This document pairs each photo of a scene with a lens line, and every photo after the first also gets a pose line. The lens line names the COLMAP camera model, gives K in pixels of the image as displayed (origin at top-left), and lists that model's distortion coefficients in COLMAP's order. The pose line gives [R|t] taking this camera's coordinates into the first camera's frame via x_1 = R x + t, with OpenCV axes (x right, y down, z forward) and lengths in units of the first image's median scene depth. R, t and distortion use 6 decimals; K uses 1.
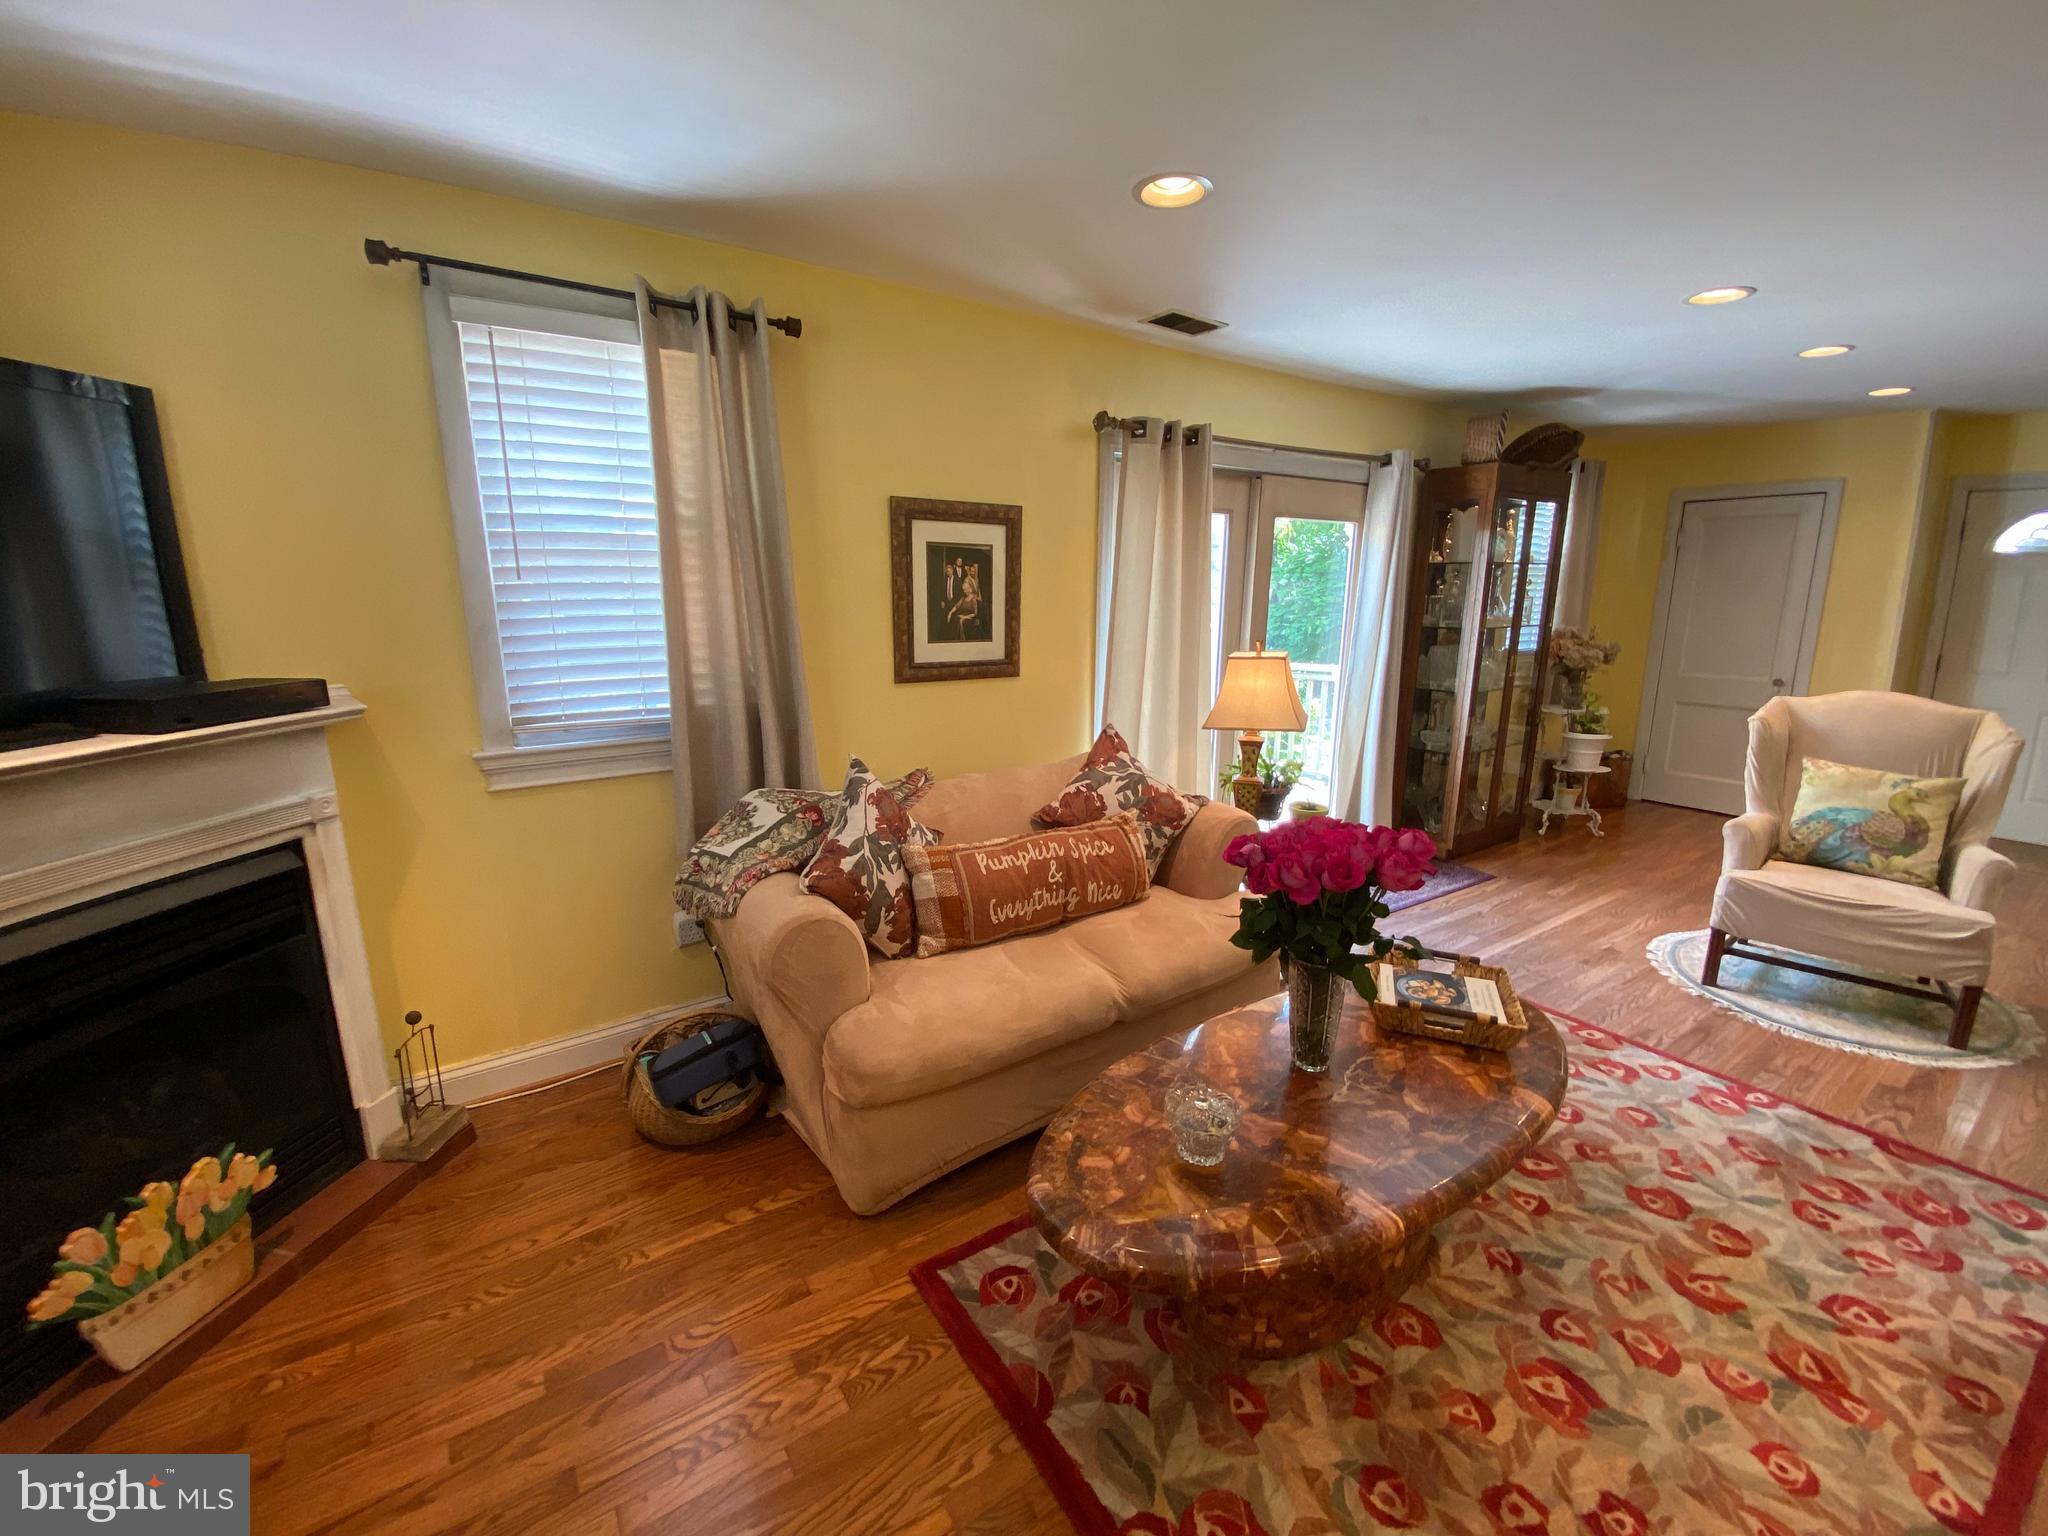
lens RADIAL K [[834.4, 0, 1022.0], [0, 834.4, 766.6], [0, 0, 1]] dist [0.019340, -0.019121]
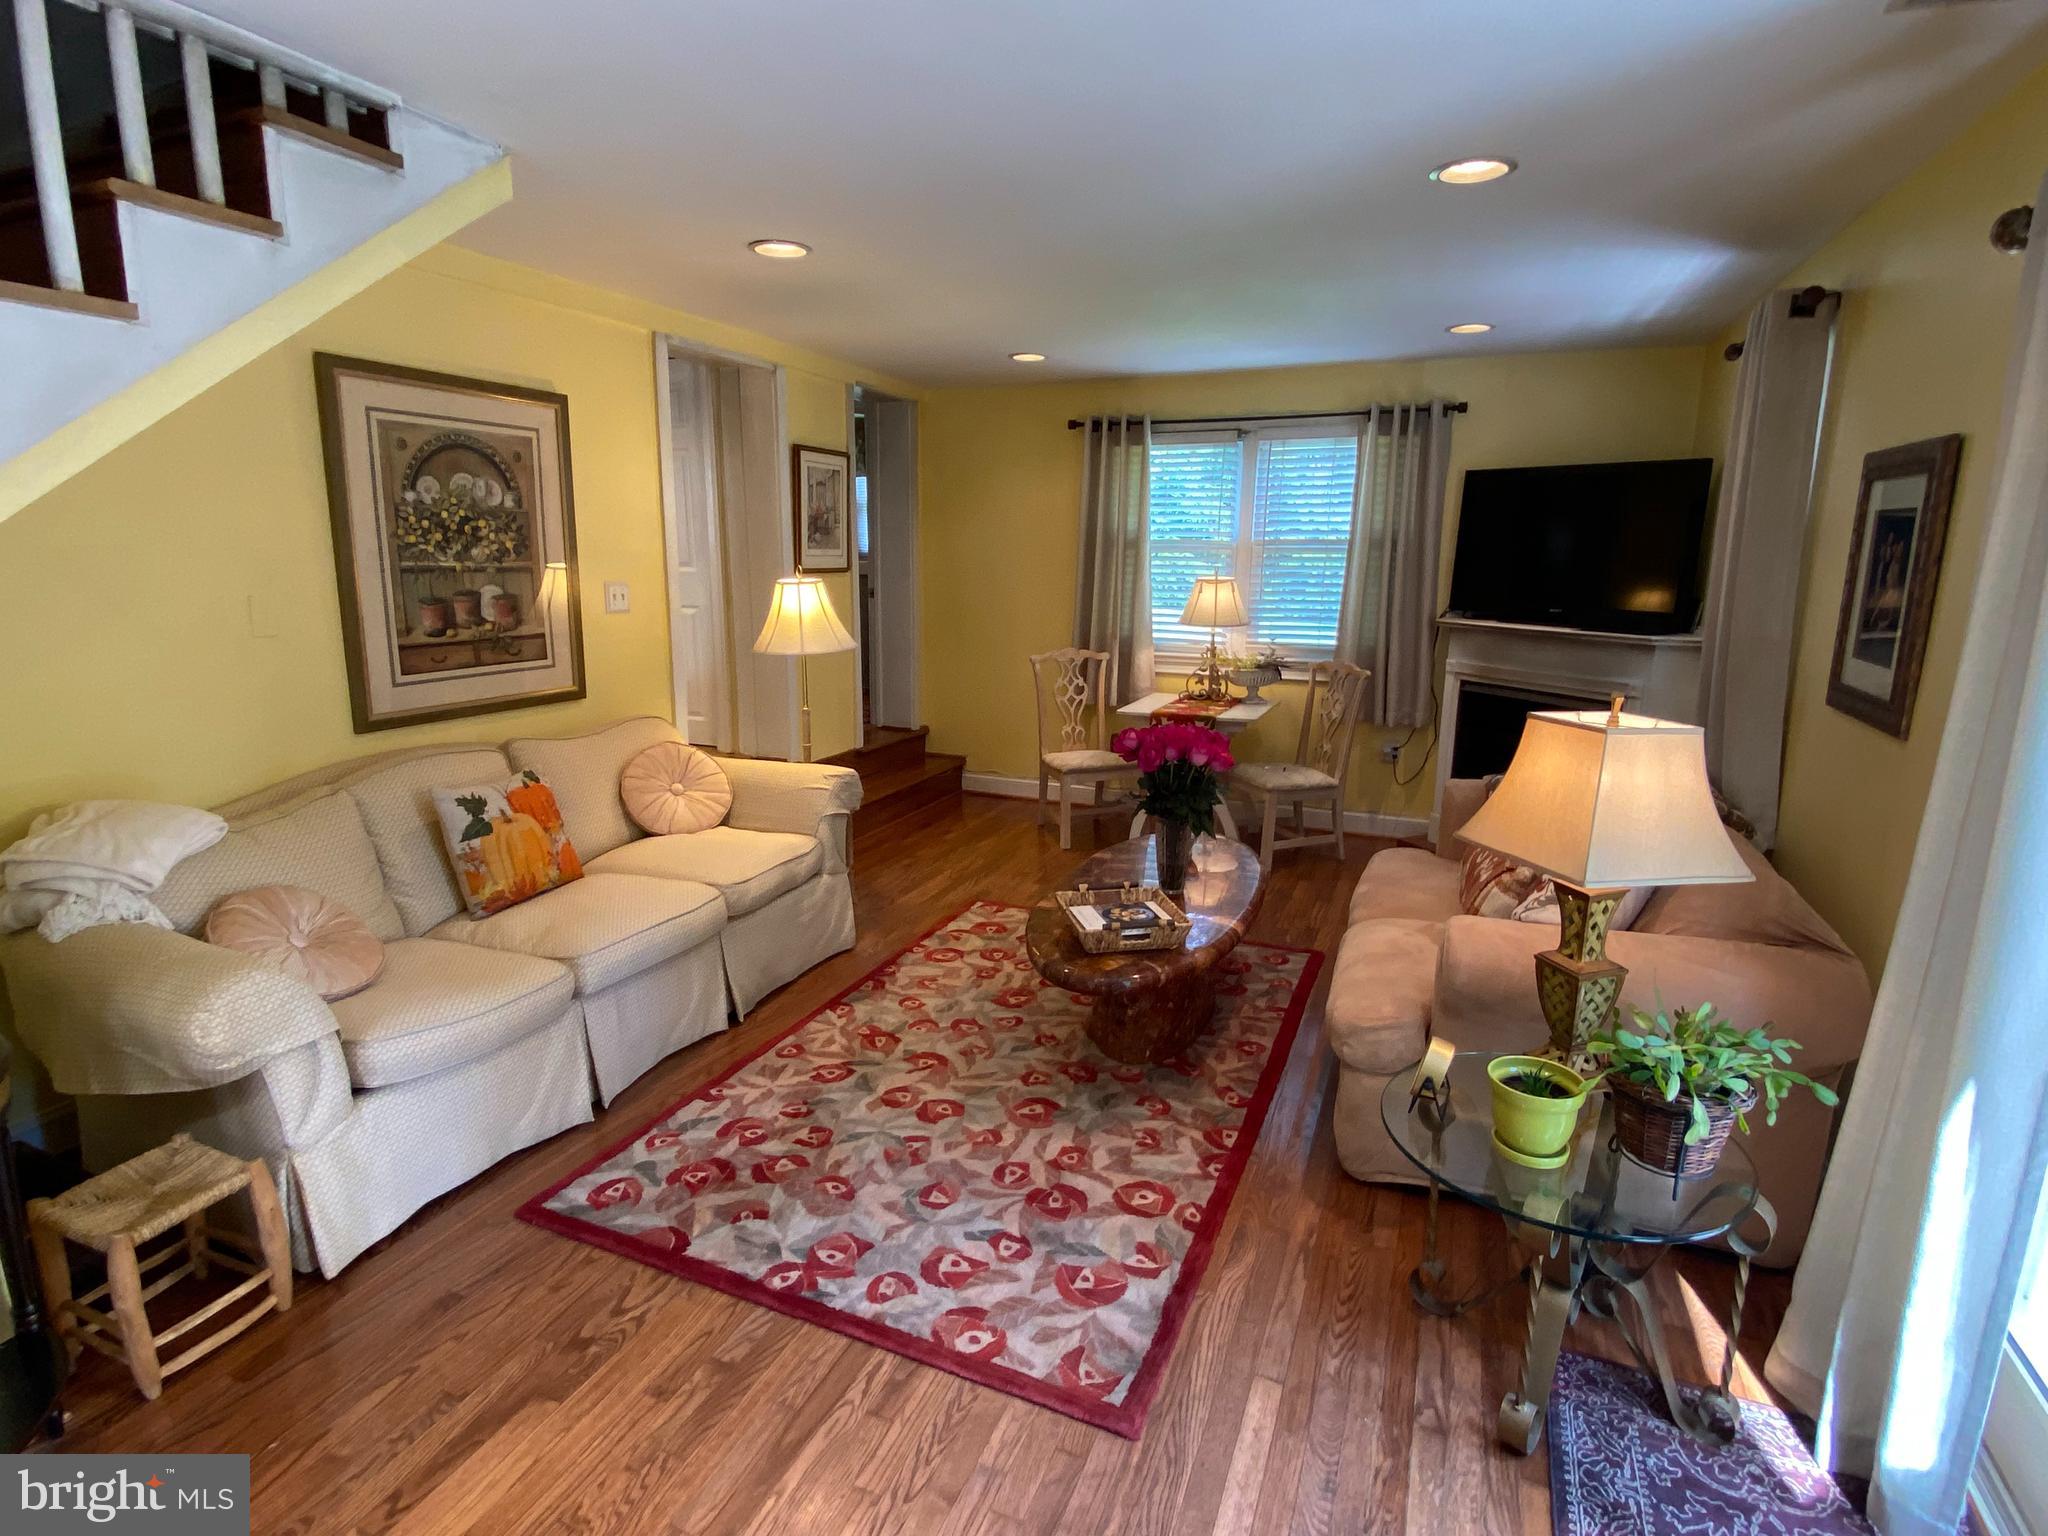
lens RADIAL K [[1028.1, 0, 1017.9], [0, 1028.1, 767.3], [0, 0, 1]] dist [0.073638, -0.074333]
pose [[-0.840912, 0.108338, -0.530217, 1.352054], [-0.118103, 0.919402, 0.375168, -0.444823], [0.528128, 0.378104, -0.760341, 1.927148]]
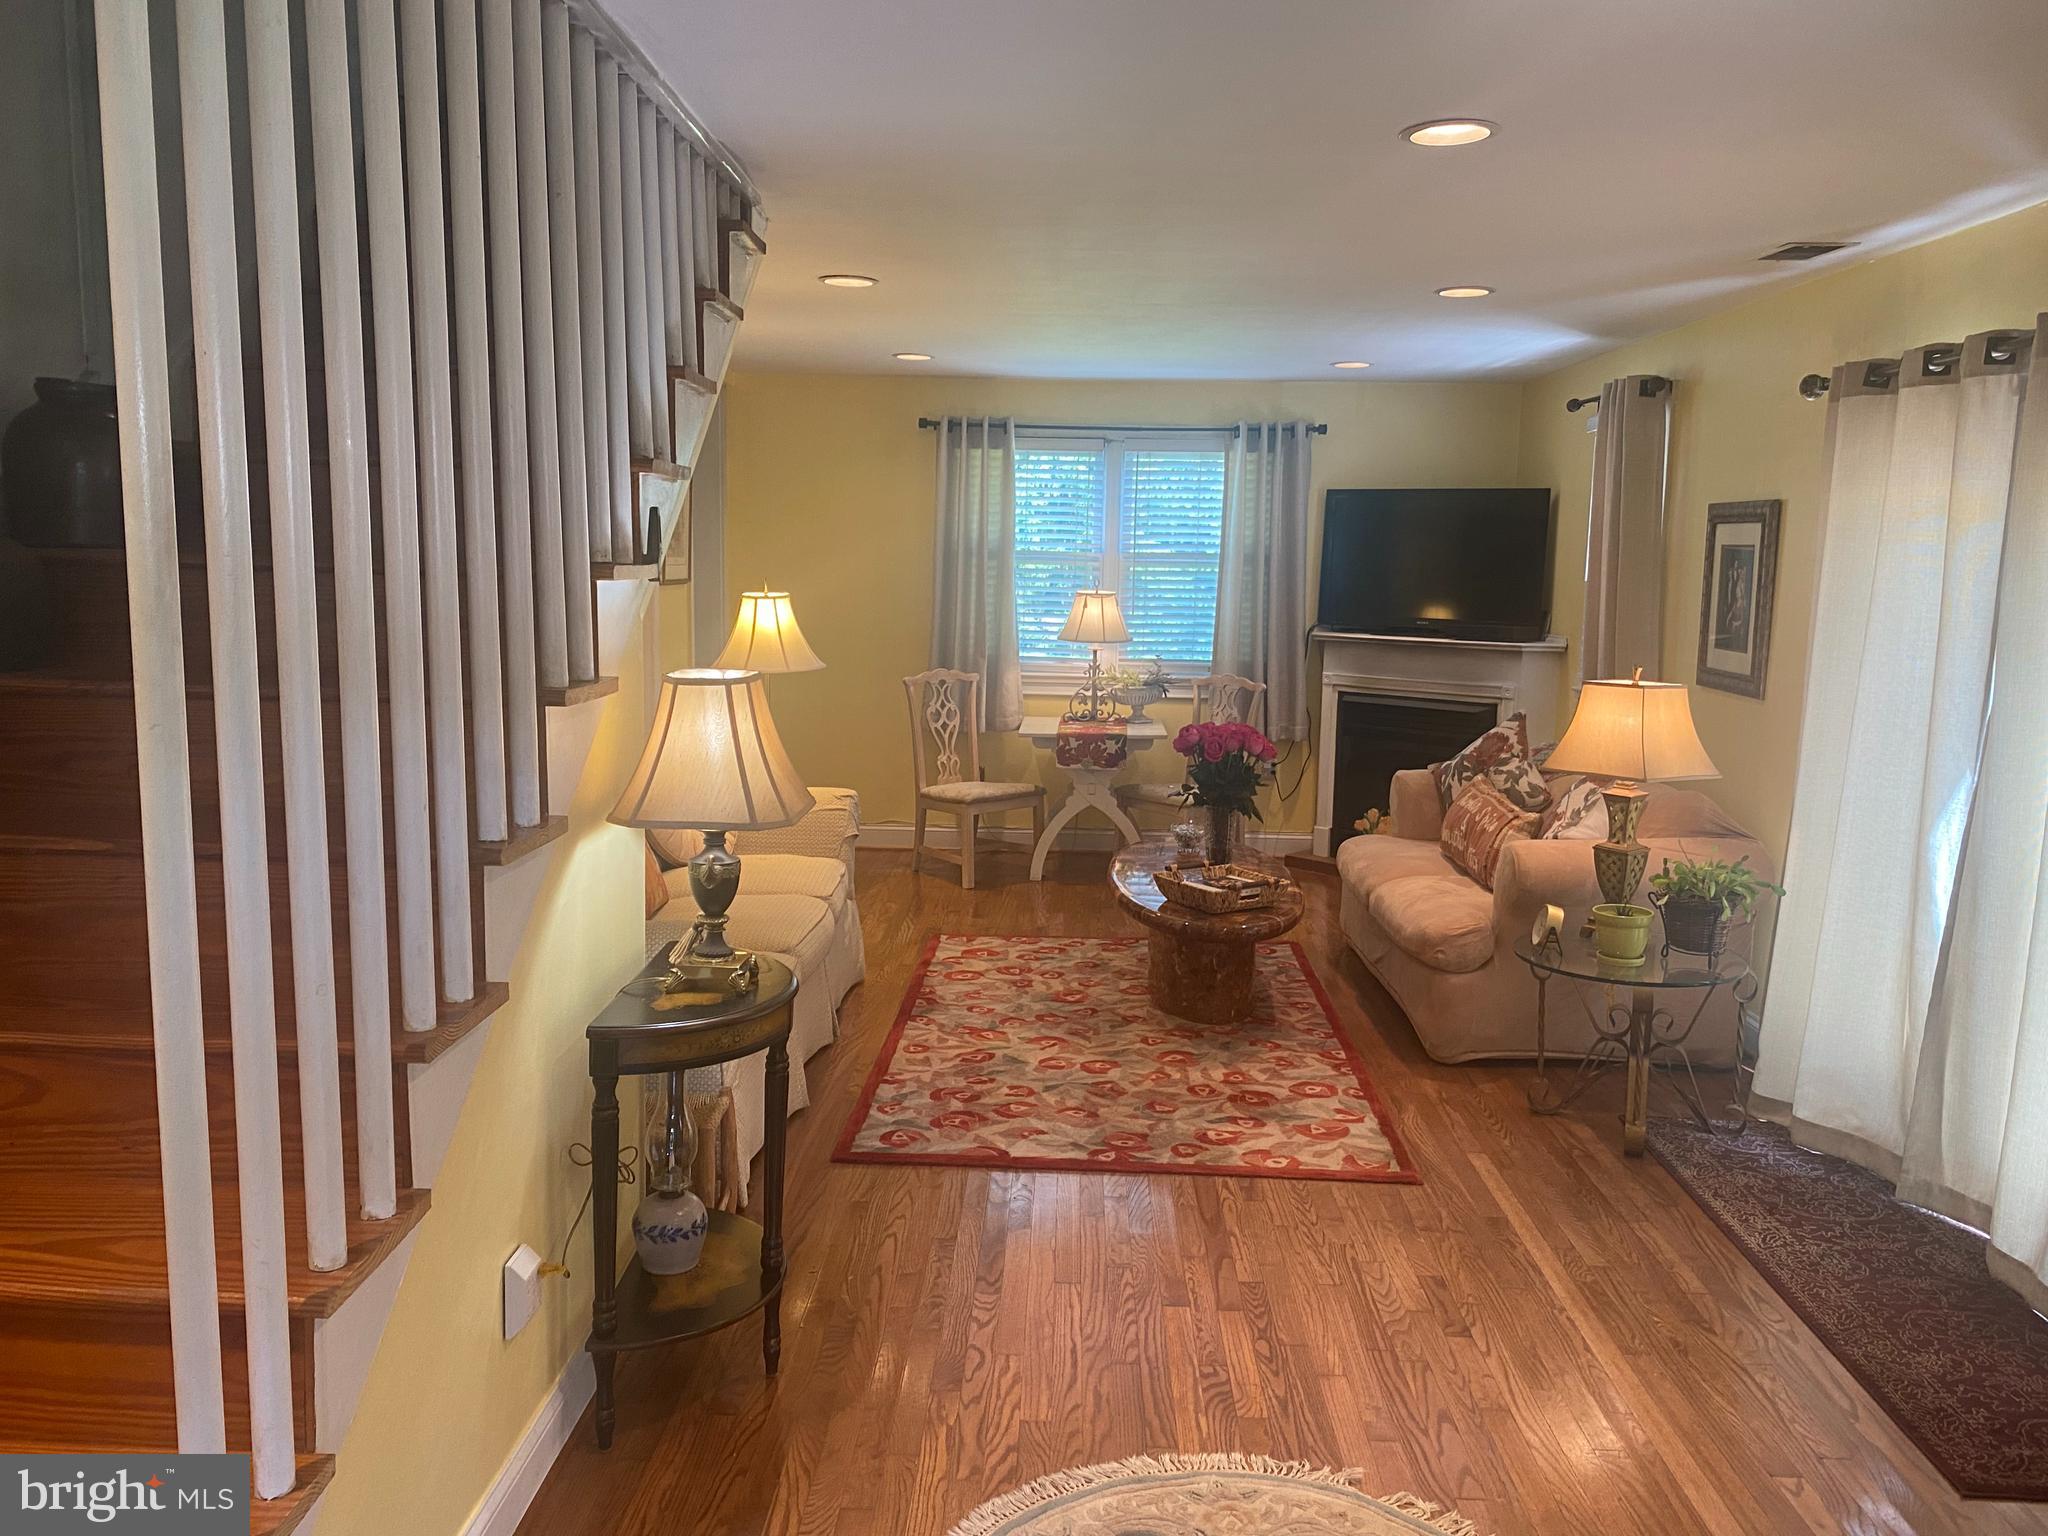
lens RADIAL K [[1561.0, 0, 1025.2], [0, 1561.0, 763.2], [0, 0, 1]] dist [0.164285, -0.449770]
pose [[-0.587768, 0.099557, -0.802880, 2.656377], [-0.184158, 0.949883, 0.252603, -0.489158], [0.787791, 0.296329, -0.539976, 2.033097]]
